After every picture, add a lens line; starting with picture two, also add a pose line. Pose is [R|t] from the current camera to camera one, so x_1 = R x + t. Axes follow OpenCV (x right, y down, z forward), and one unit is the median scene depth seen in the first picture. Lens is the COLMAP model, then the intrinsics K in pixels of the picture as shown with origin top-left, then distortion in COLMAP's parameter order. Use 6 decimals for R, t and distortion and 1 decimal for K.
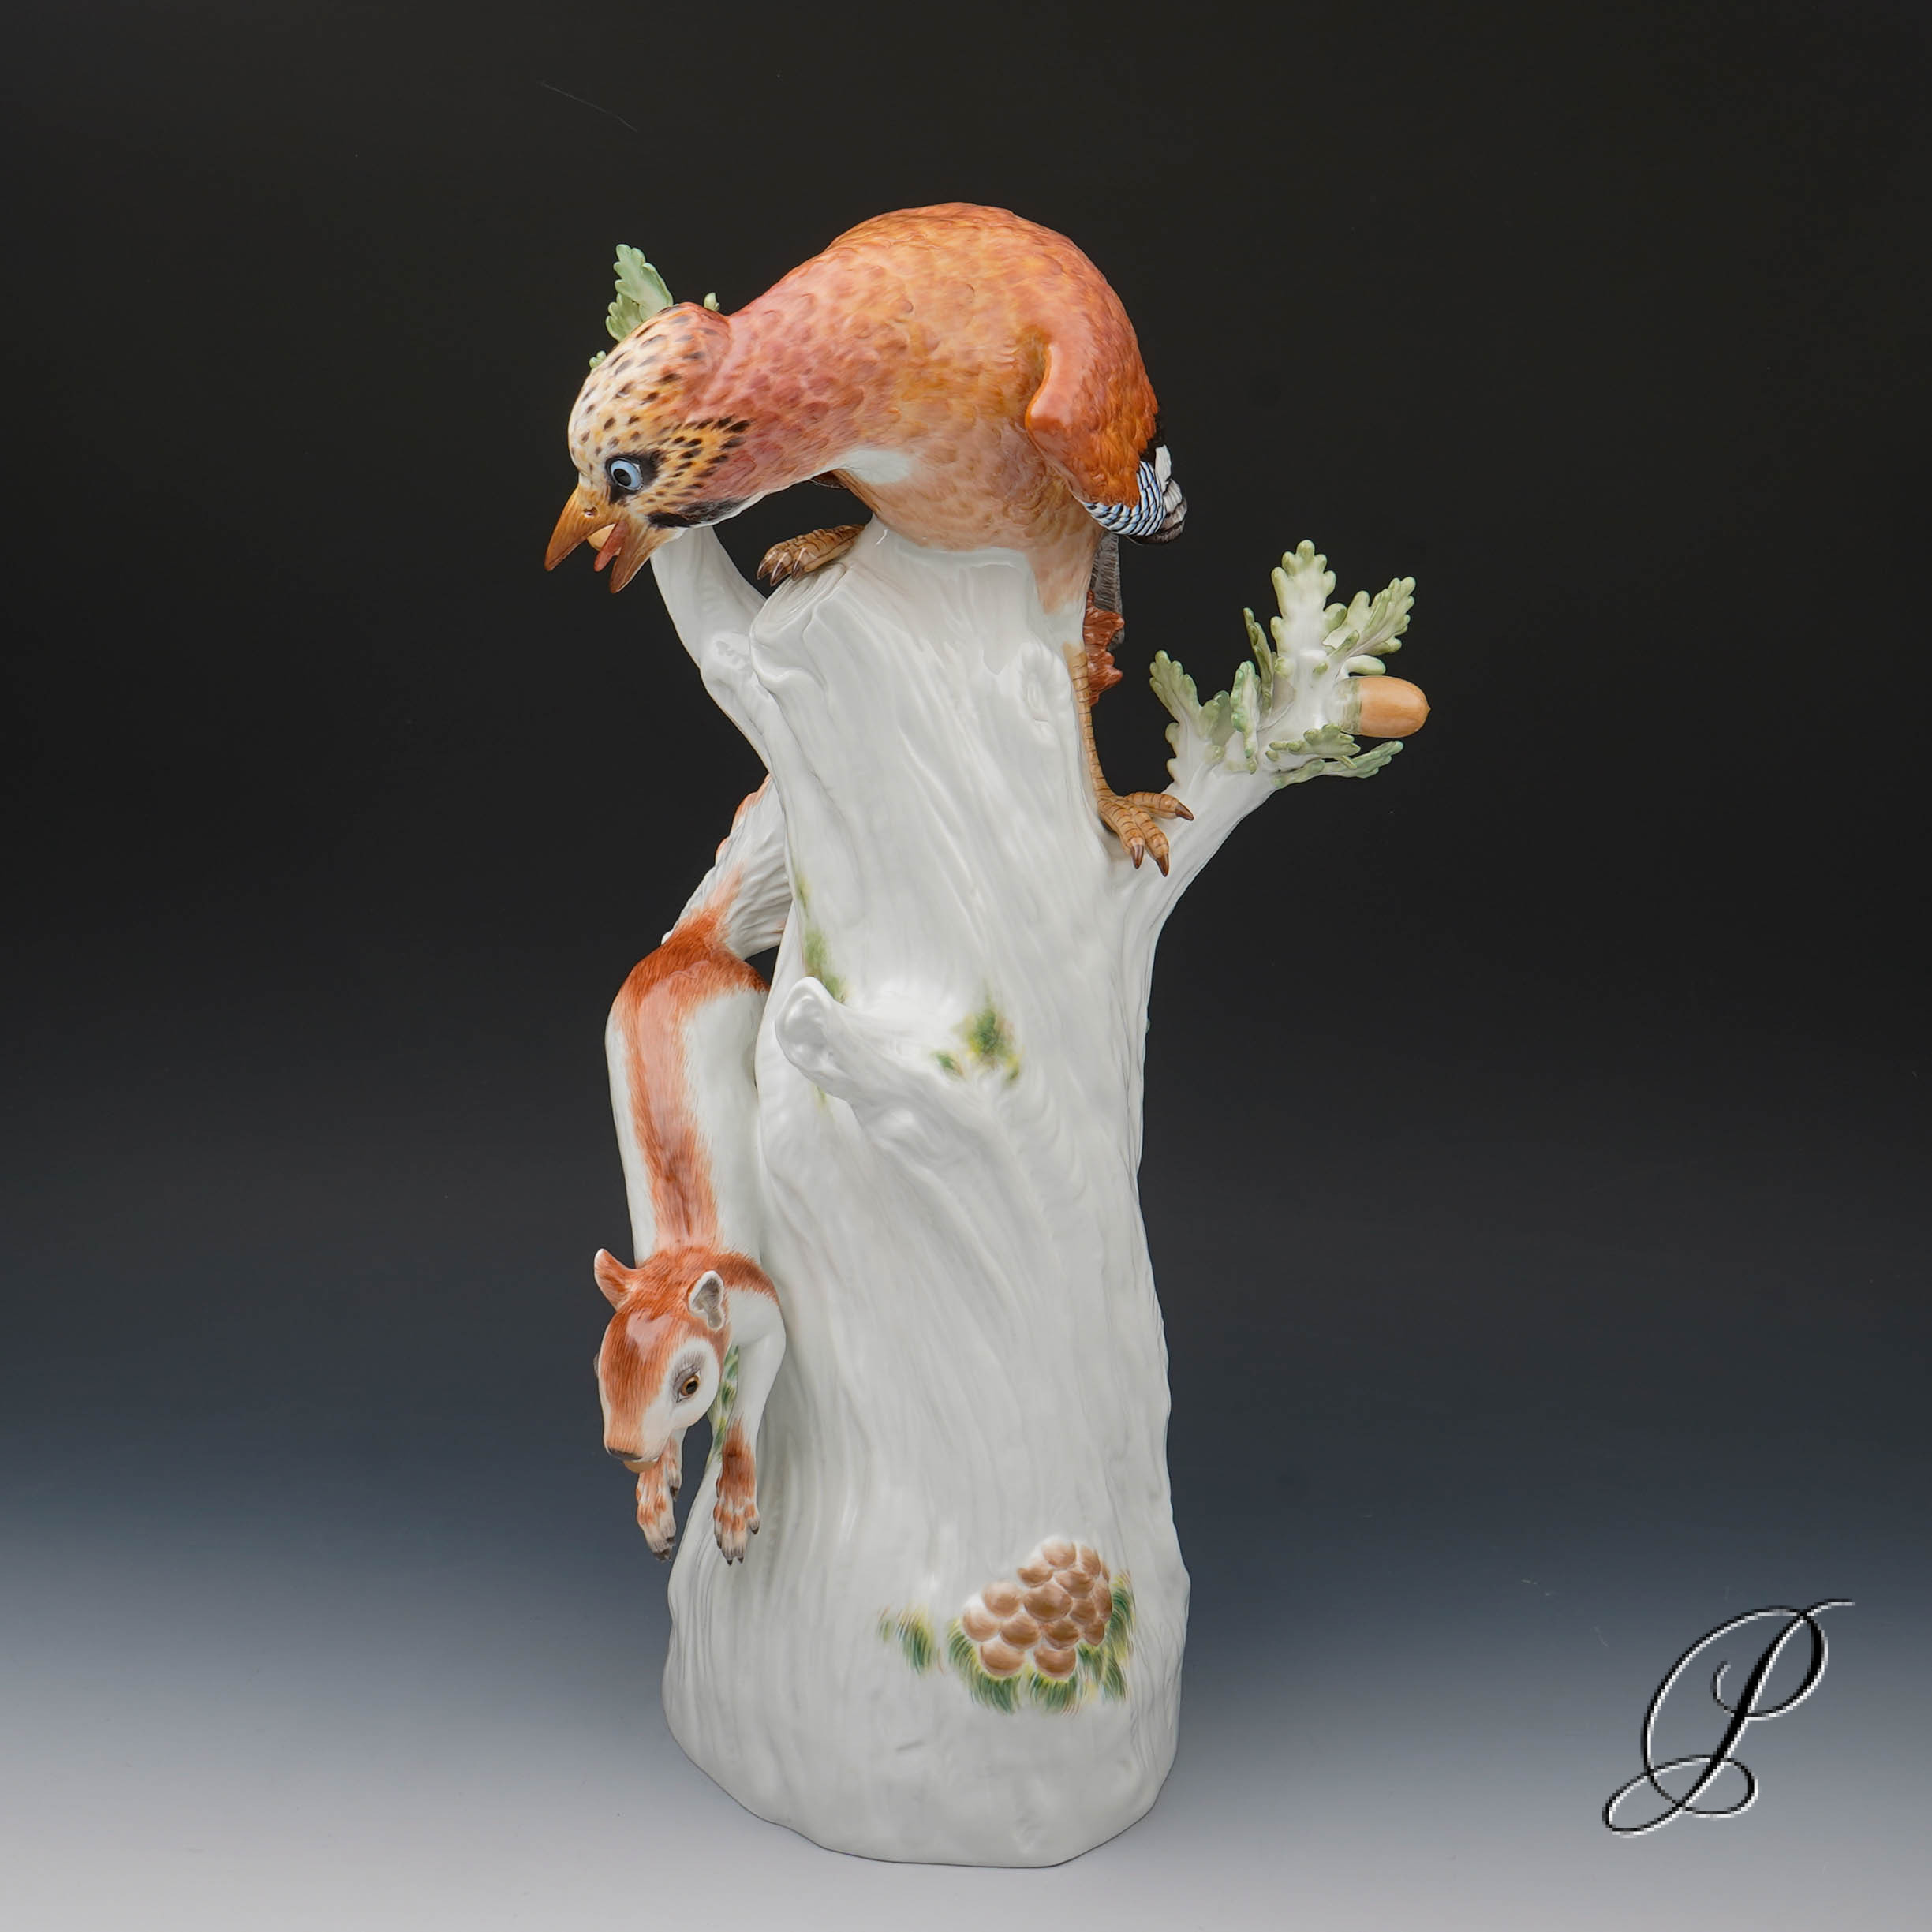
lens RADIAL K [[4046.6, 0, 948.5], [0, 4046.6, 878.9], [0, 0, 1]] dist [0.049539, 0.000000]
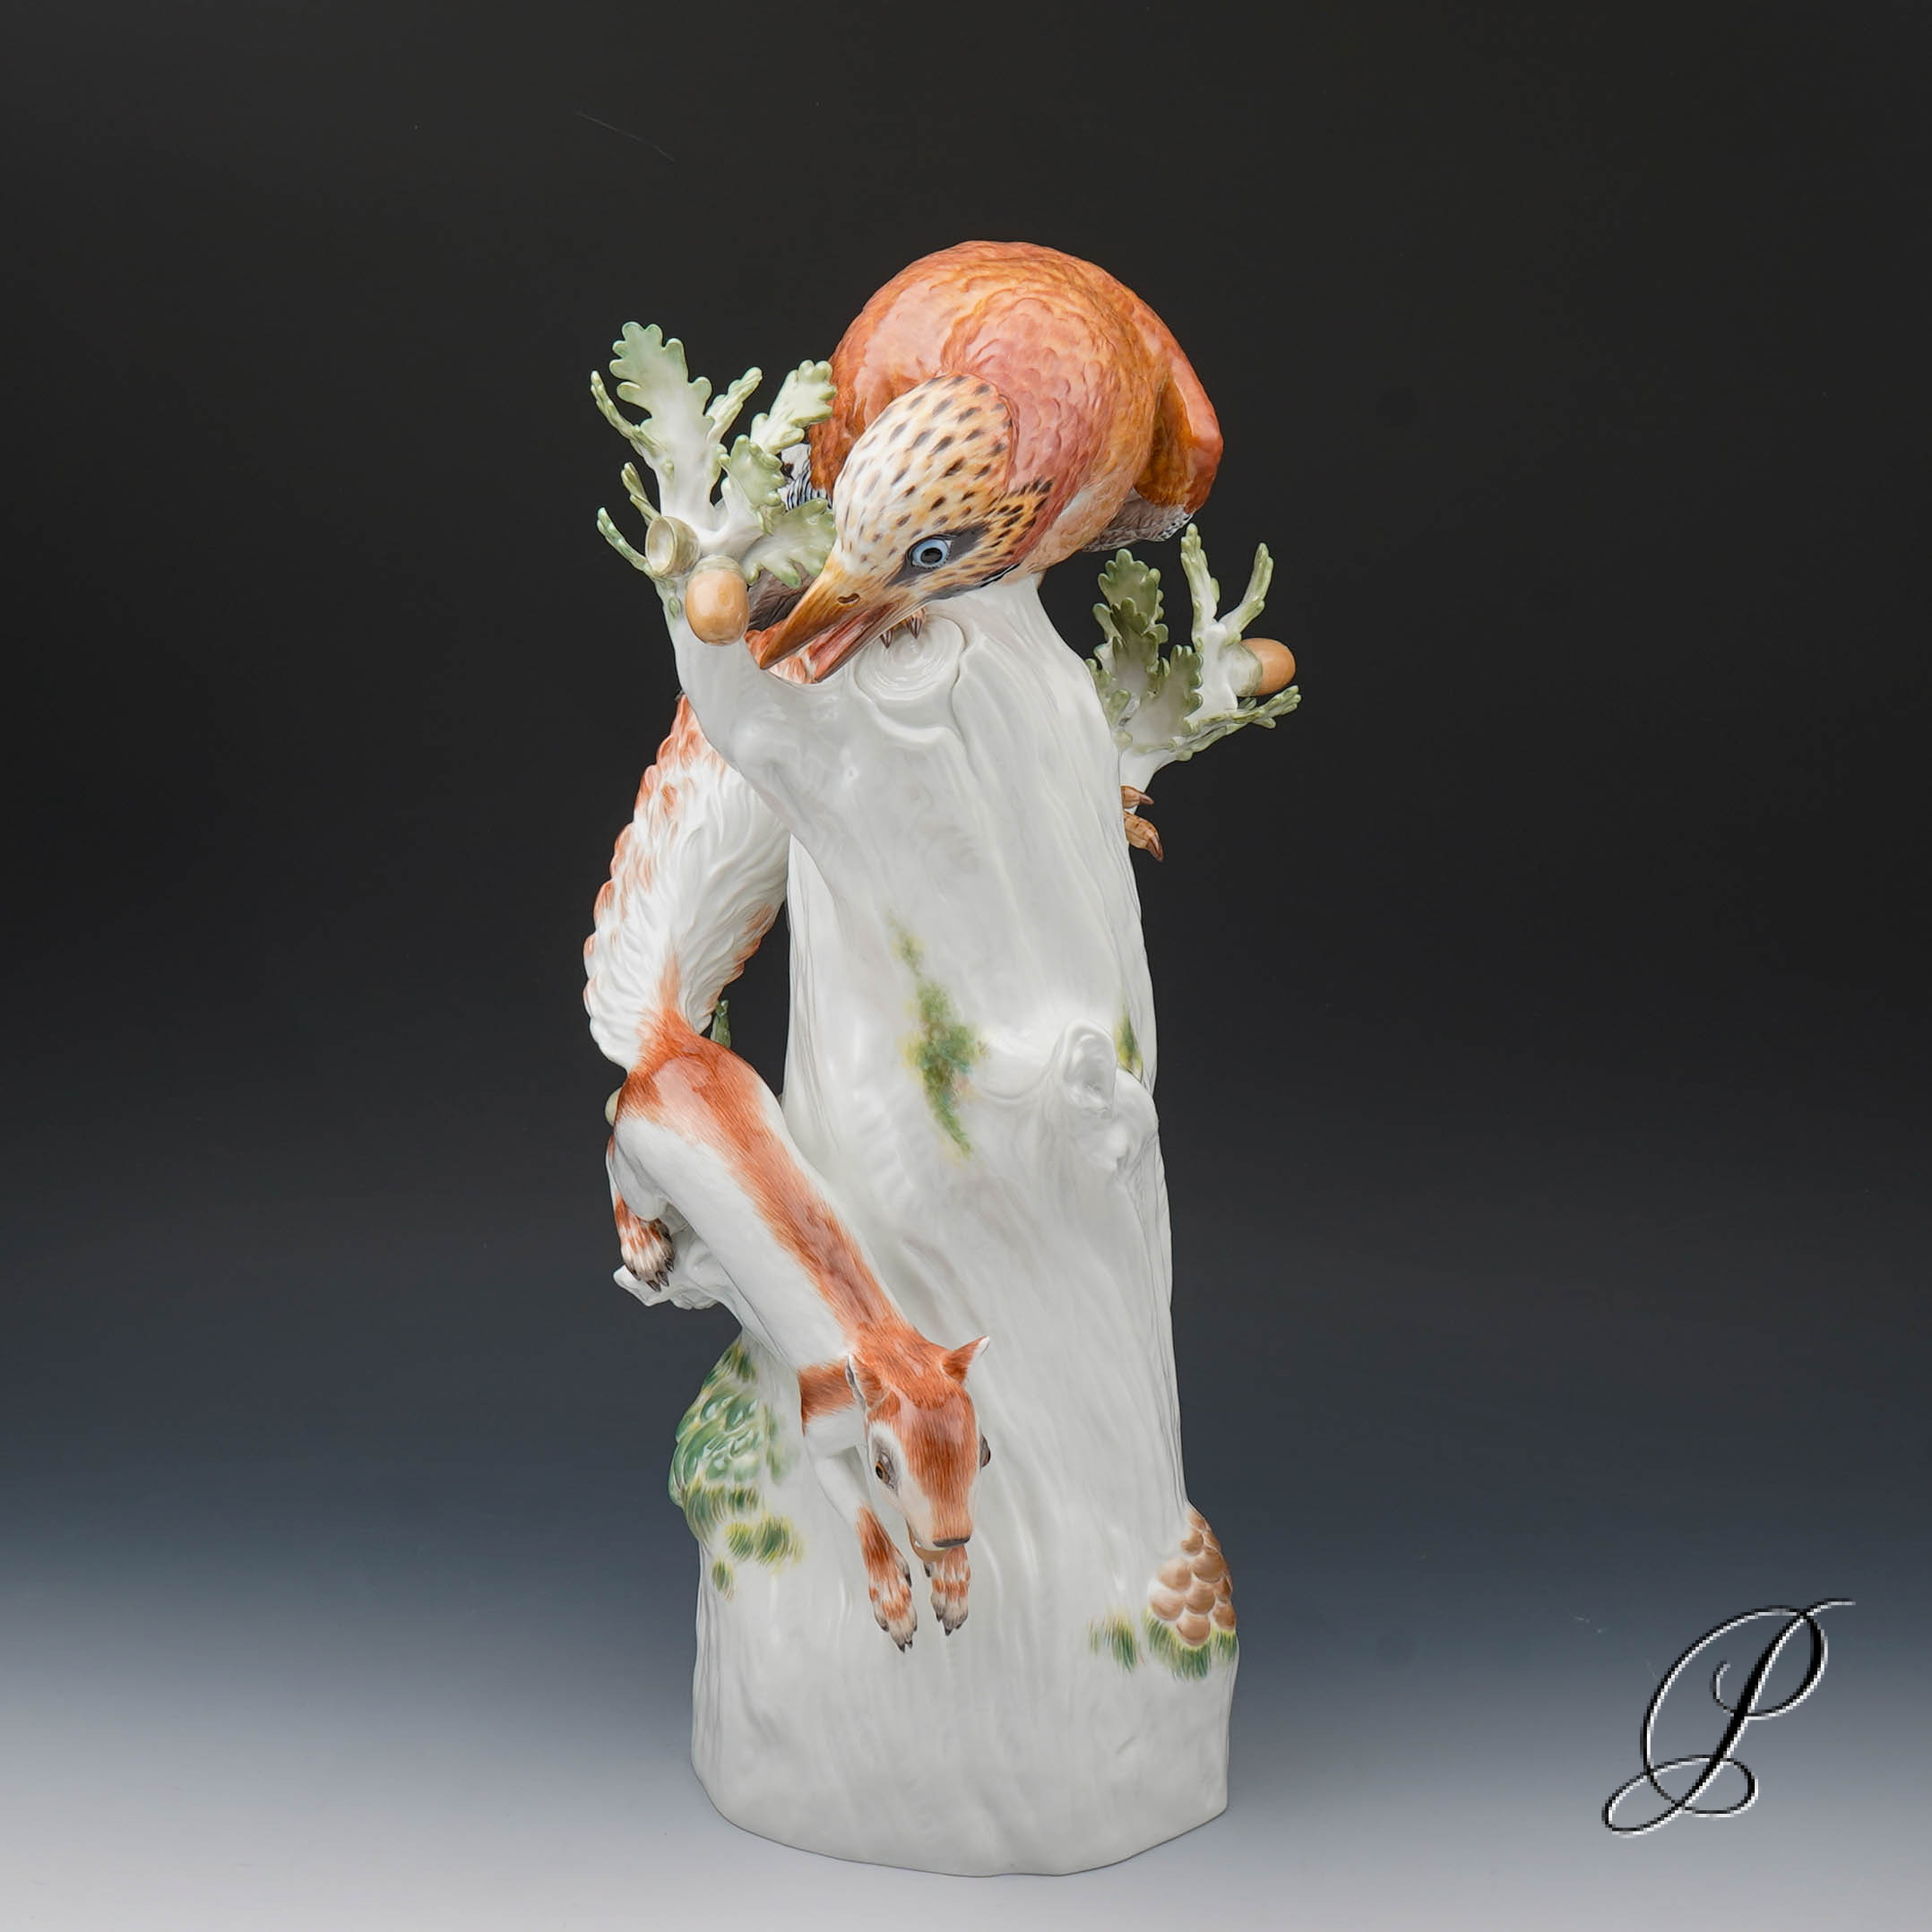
lens RADIAL K [[4333.3, 0, 983.0], [0, 4333.3, 911.0], [0, 0, 1]] dist [0.069713, 0.000000]
pose [[0.705683, -0.210313, 0.676595, -0.739370], [0.192202, 0.975946, 0.102898, -0.112074], [-0.681961, 0.057430, 0.729131, 0.215890]]
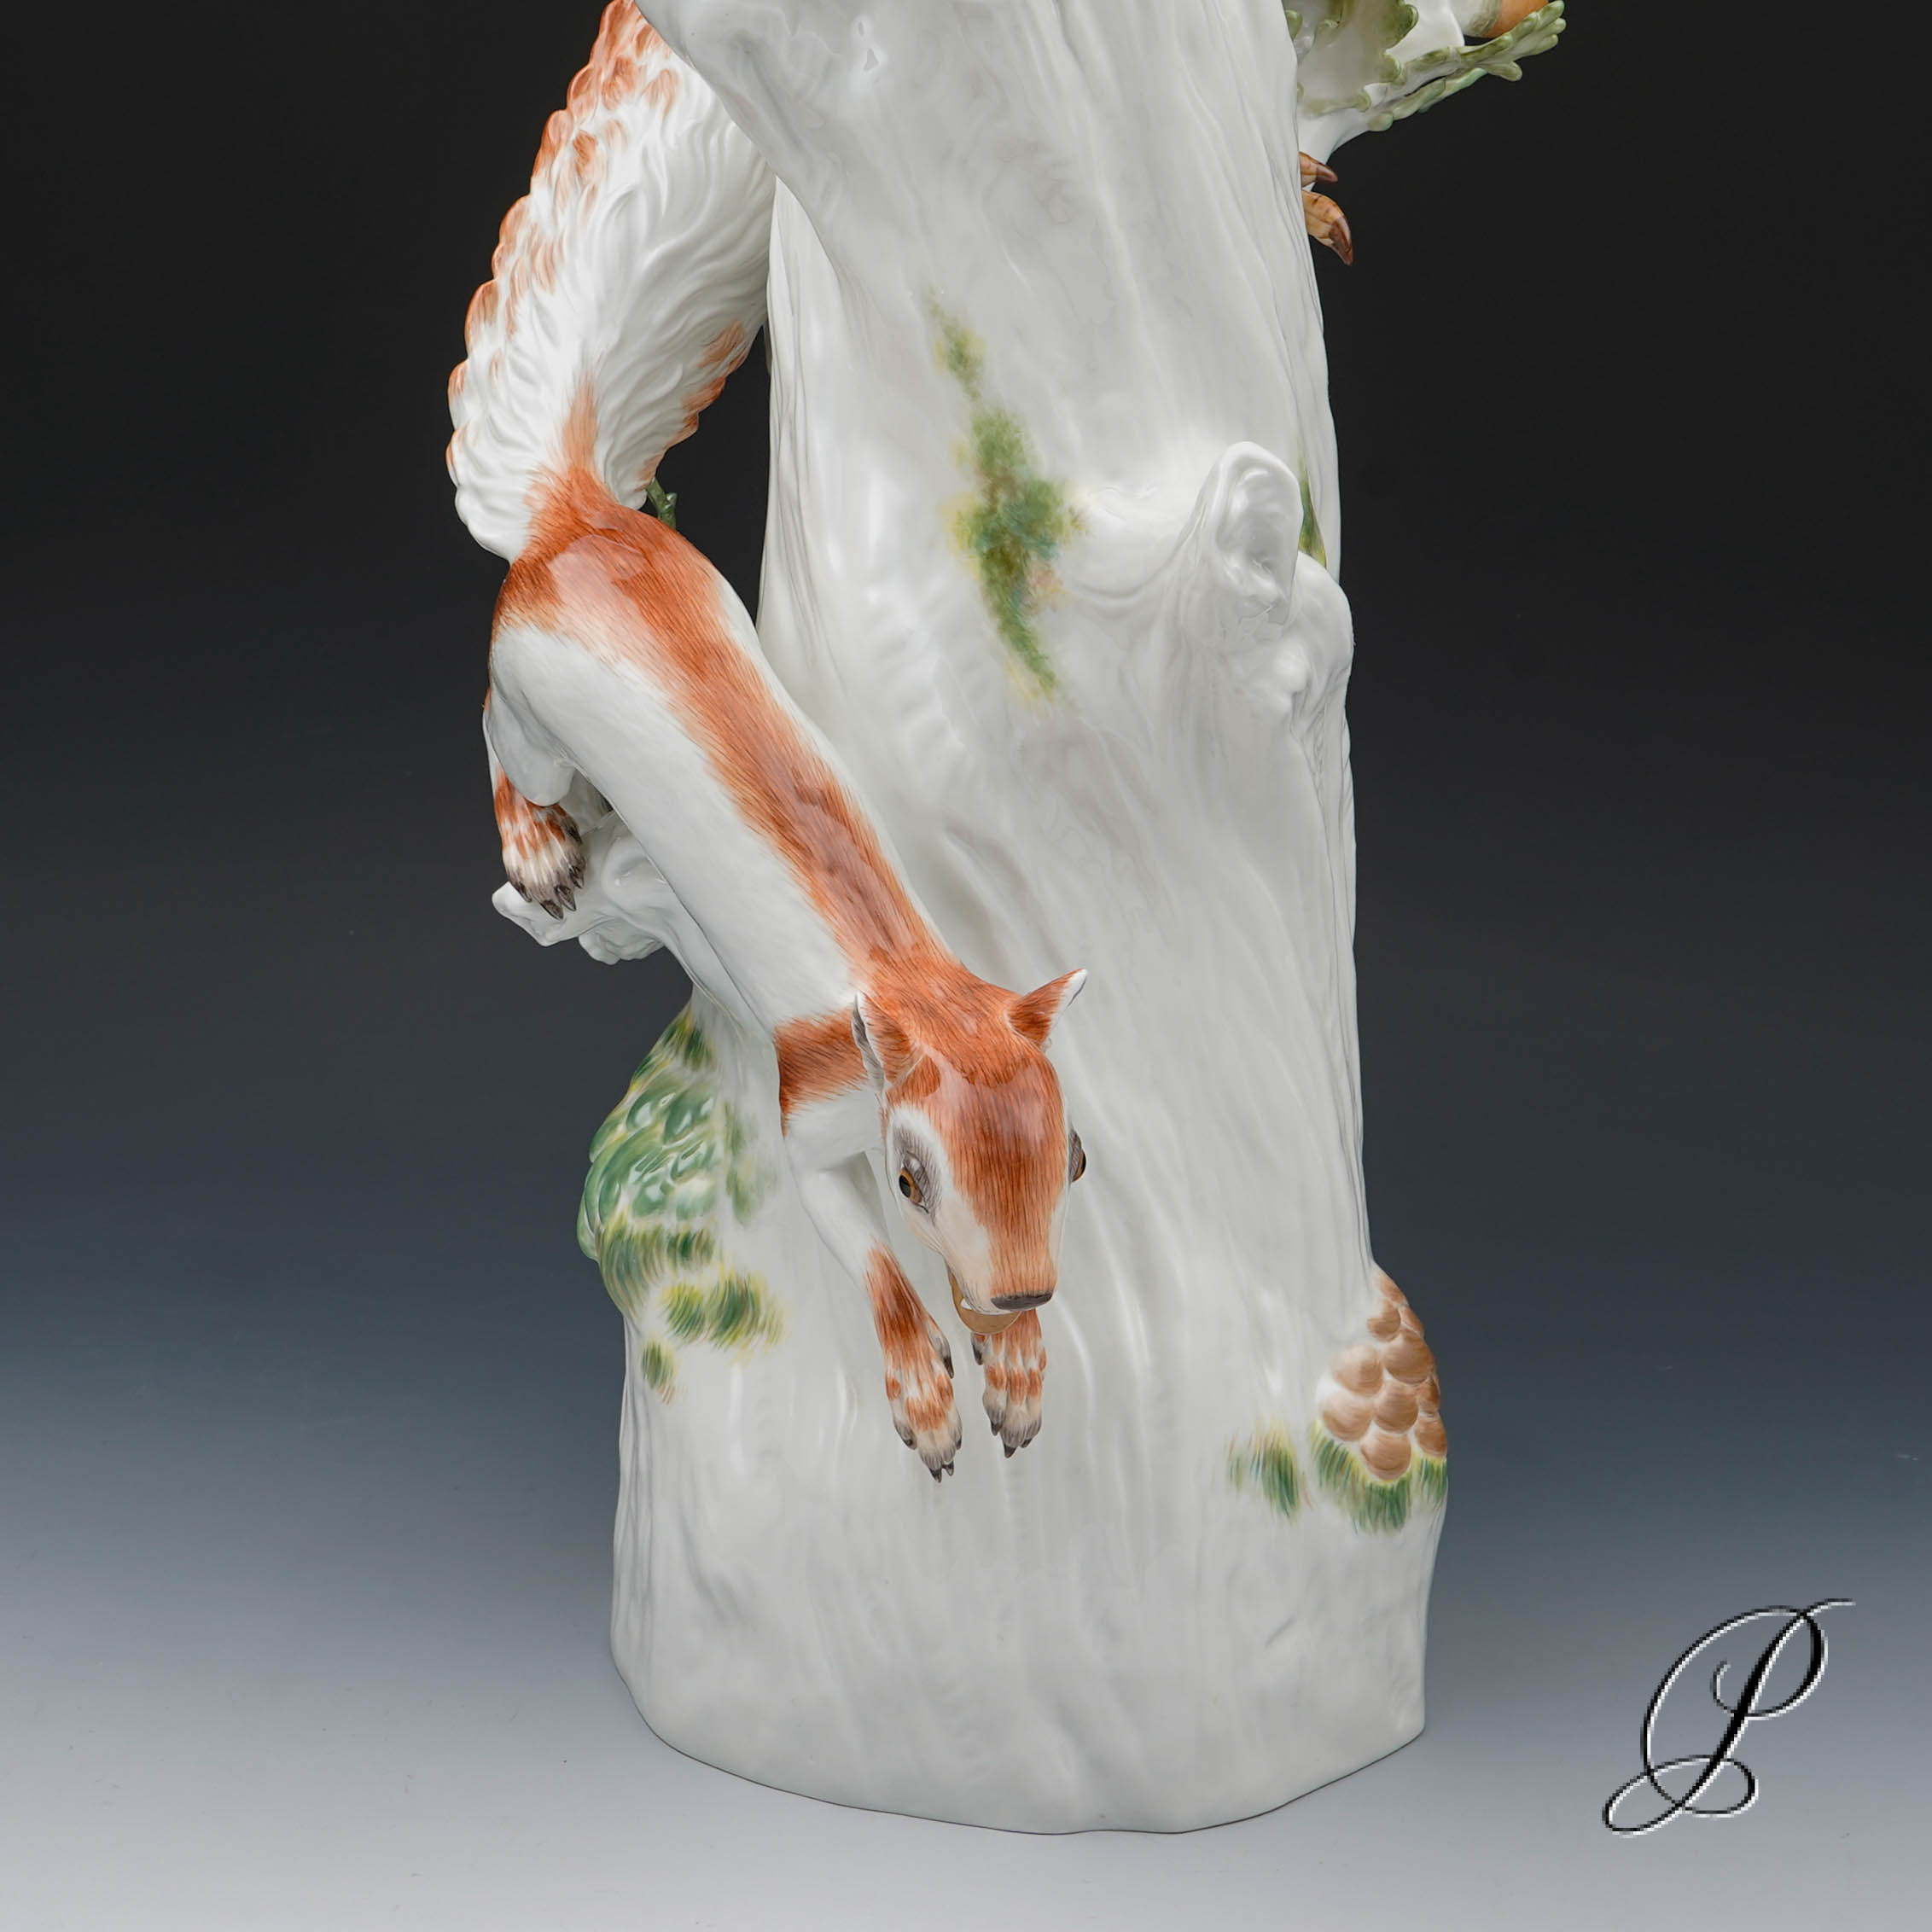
lens RADIAL K [[4046.6, 0, 991.8], [0, 4046.6, 922.2], [0, 0, 1]] dist [0.049539, 0.000000]
pose [[0.706082, -0.216136, 0.674339, -0.466005], [0.180575, 0.975755, 0.123669, 0.011869], [-0.684719, 0.034448, 0.727992, 0.554729]]
